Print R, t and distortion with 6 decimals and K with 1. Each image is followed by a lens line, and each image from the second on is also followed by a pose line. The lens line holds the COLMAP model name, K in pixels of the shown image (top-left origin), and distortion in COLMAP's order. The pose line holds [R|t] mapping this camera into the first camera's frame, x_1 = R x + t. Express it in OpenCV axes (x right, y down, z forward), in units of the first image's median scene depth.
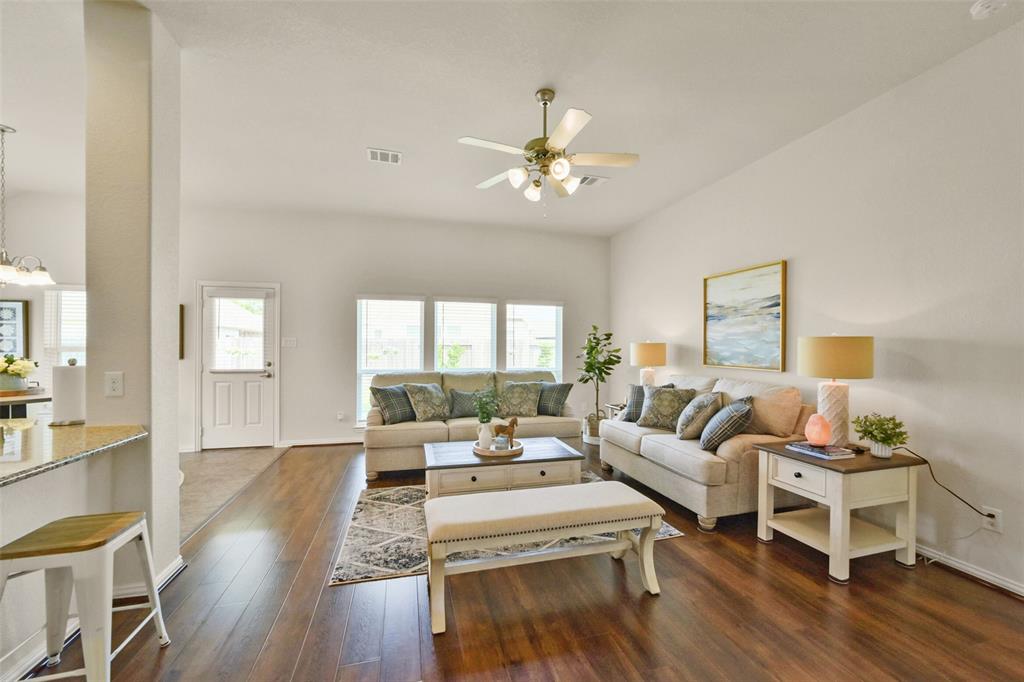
lens RADIAL K [[400.0, 0, 515.6], [0, 400.0, 347.8], [0, 0, 1]] dist [-0.010967, 0.000164]
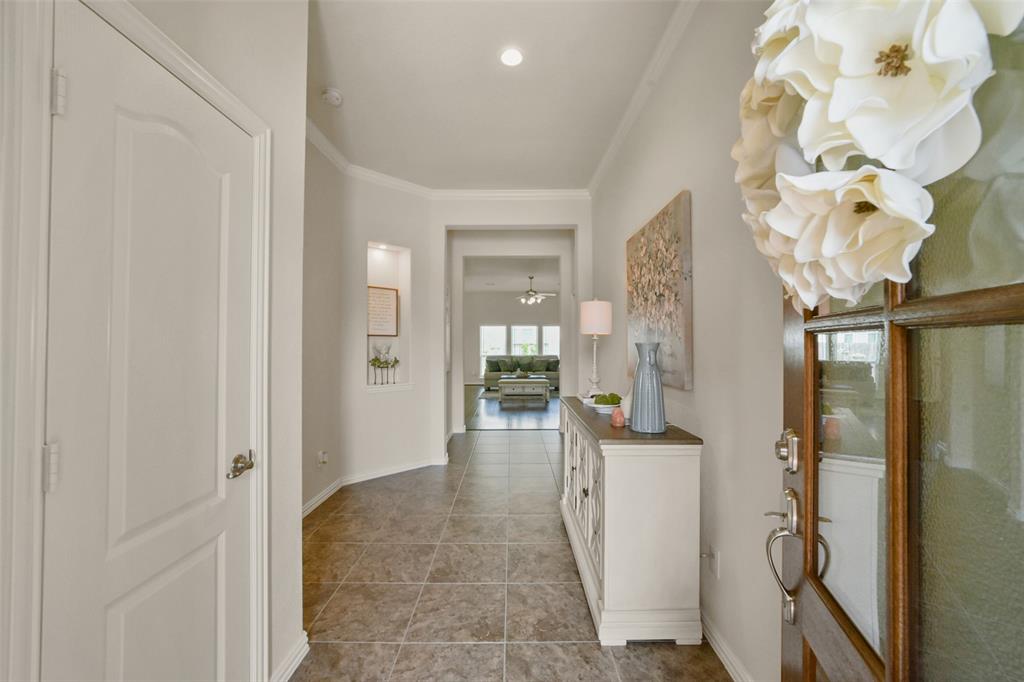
lens RADIAL K [[400.0, 0, 513.9], [0, 400.0, 340.0], [0, 0, 1]] dist [-0.010967, 0.000164]
pose [[0.964809, -0.004732, -0.262911, 0.444450], [0.003539, 0.999981, -0.005009, -0.021556], [0.262929, 0.003902, 0.964807, -1.302517]]
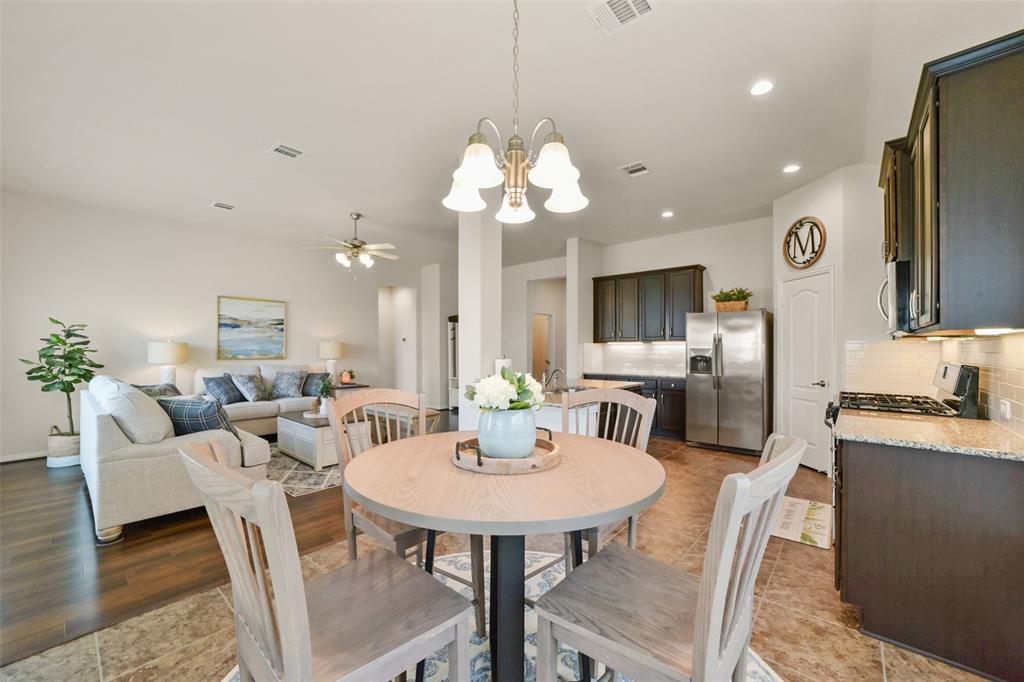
lens RADIAL K [[400.0, 0, 518.7], [0, 400.0, 342.6], [0, 0, 1]] dist [-0.010967, 0.000164]
pose [[-0.554593, -0.000581, 0.832122, -1.301042], [-0.004187, 0.999989, -0.002092, -0.016604], [-0.832111, -0.004644, -0.554589, 0.940227]]
